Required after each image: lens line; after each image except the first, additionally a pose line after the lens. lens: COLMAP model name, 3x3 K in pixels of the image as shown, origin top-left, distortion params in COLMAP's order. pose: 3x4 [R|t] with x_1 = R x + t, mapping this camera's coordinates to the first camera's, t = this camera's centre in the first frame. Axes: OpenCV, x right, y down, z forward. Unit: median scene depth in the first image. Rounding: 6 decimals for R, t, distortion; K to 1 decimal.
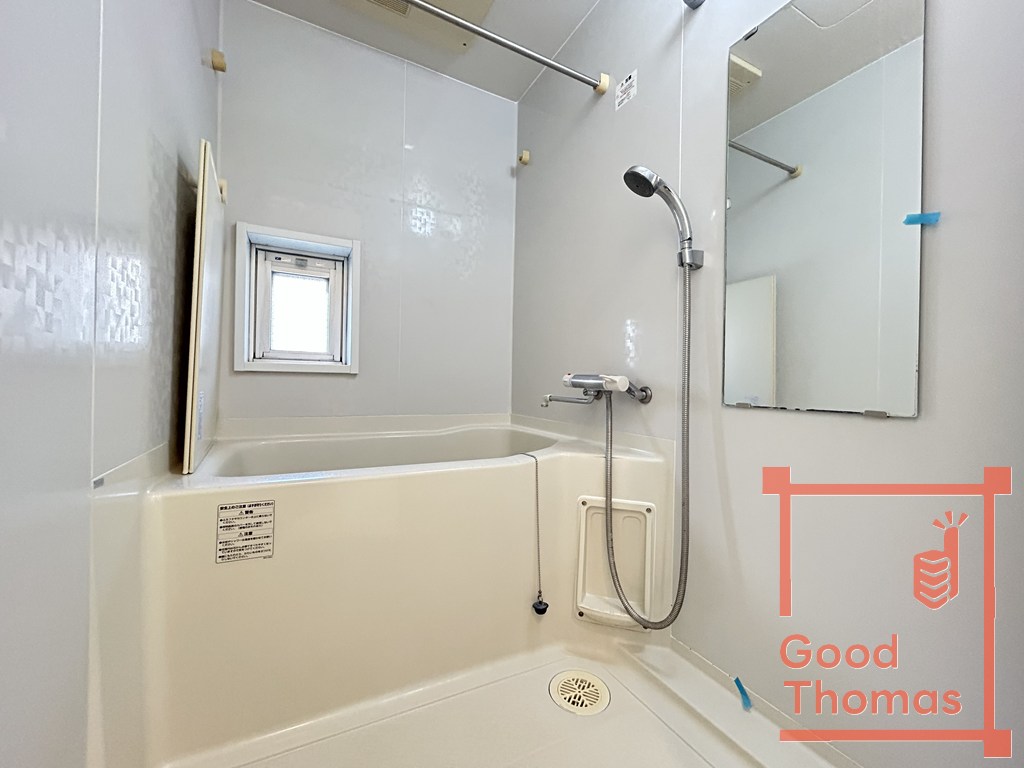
lens RADIAL K [[412.5, 0, 512.5], [0, 412.5, 382.9], [0, 0, 1]] dist [0.000700, 0.001807]
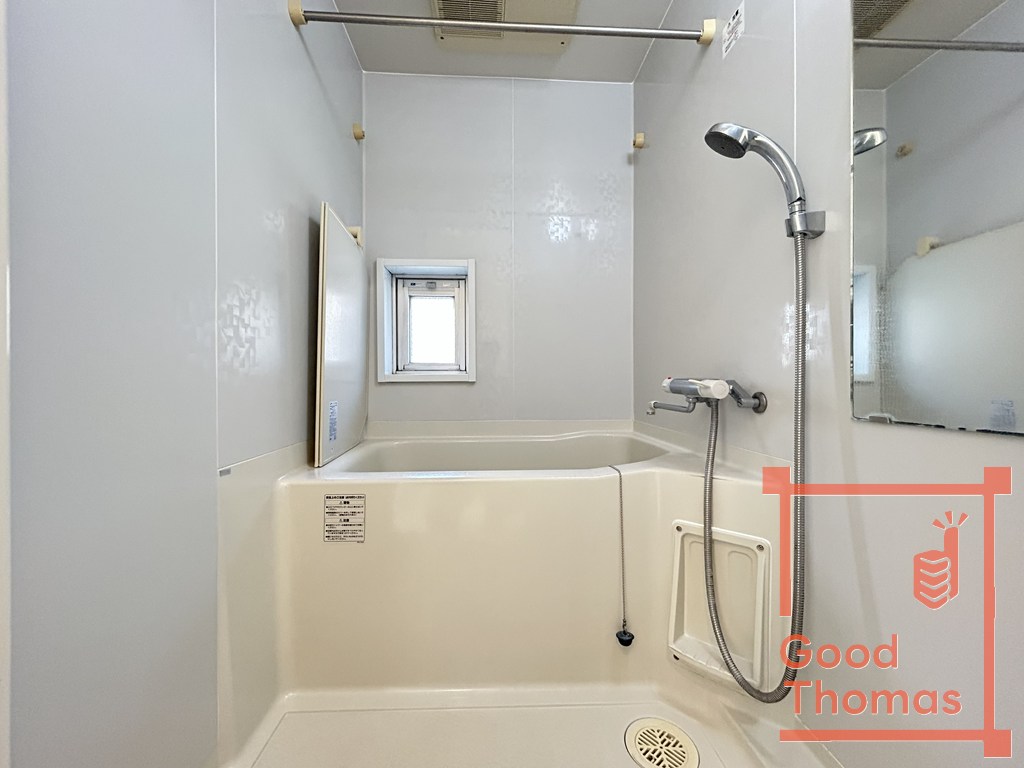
lens RADIAL K [[412.5, 0, 513.7], [0, 412.5, 383.6], [0, 0, 1]] dist [0.000700, 0.001807]
pose [[0.910490, -0.020091, -0.413044, 0.226472], [0.019873, 0.999791, -0.004824, -0.013517], [0.413054, -0.003816, 0.910698, 0.077856]]
